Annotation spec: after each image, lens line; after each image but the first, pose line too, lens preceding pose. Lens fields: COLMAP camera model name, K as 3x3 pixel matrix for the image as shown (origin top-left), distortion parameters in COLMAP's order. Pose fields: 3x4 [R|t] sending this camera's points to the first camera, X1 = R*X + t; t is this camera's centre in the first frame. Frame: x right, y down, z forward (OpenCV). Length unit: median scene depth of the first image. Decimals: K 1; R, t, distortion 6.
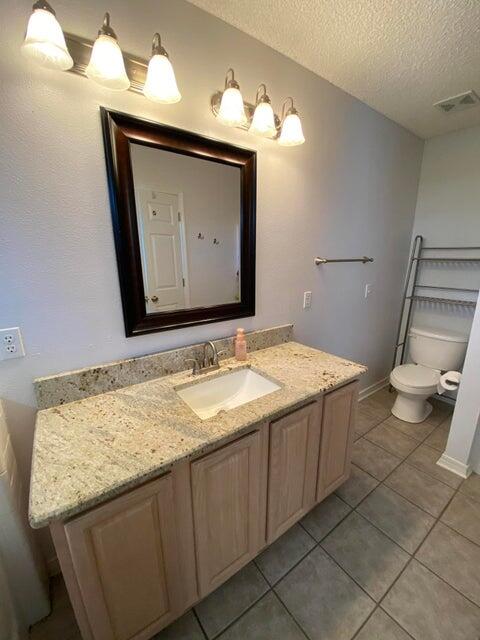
lens RADIAL K [[257.4, 0, 238.3], [0, 257.4, 319.5], [0, 0, 1]] dist [0.011835, -0.013684]
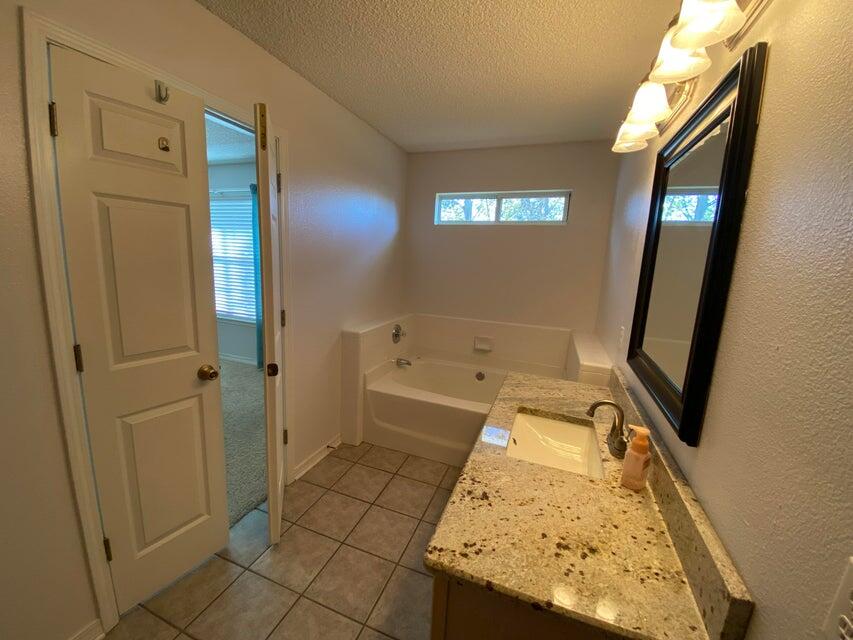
lens RADIAL K [[343.1, 0, 425.3], [0, 343.1, 317.4], [0, 0, 1]] dist [0.011835, -0.013684]
pose [[-0.826231, 0.066611, -0.559379, 0.698700], [-0.174757, 0.913688, 0.366926, -0.327031], [0.535539, 0.400921, -0.743277, 1.118167]]
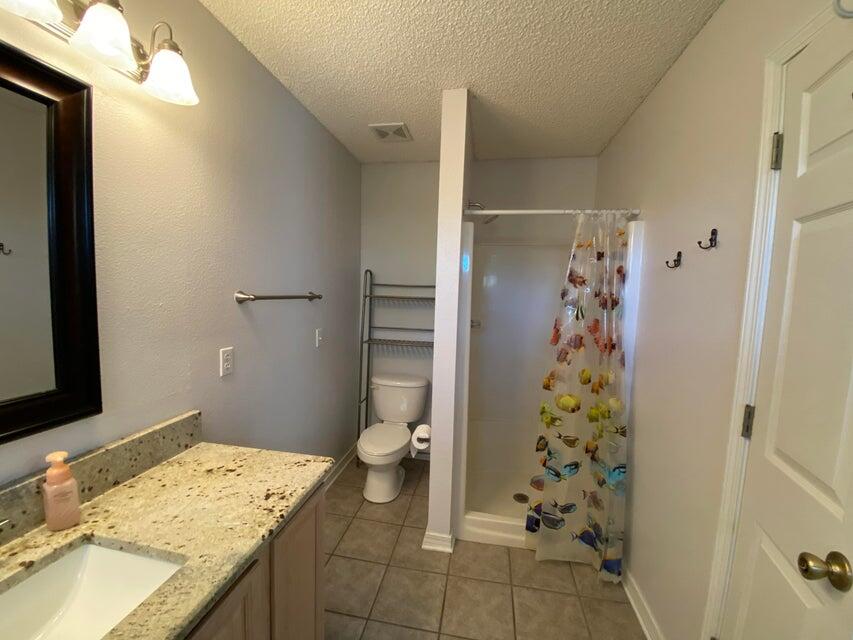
lens RADIAL K [[343.1, 0, 426.5], [0, 343.1, 318.0], [0, 0, 1]] dist [0.011835, -0.013684]
pose [[0.708856, -0.028860, 0.704762, 0.049824], [0.131150, 0.987132, -0.091489, -0.052905], [-0.693053, 0.157282, 0.703520, 0.136158]]
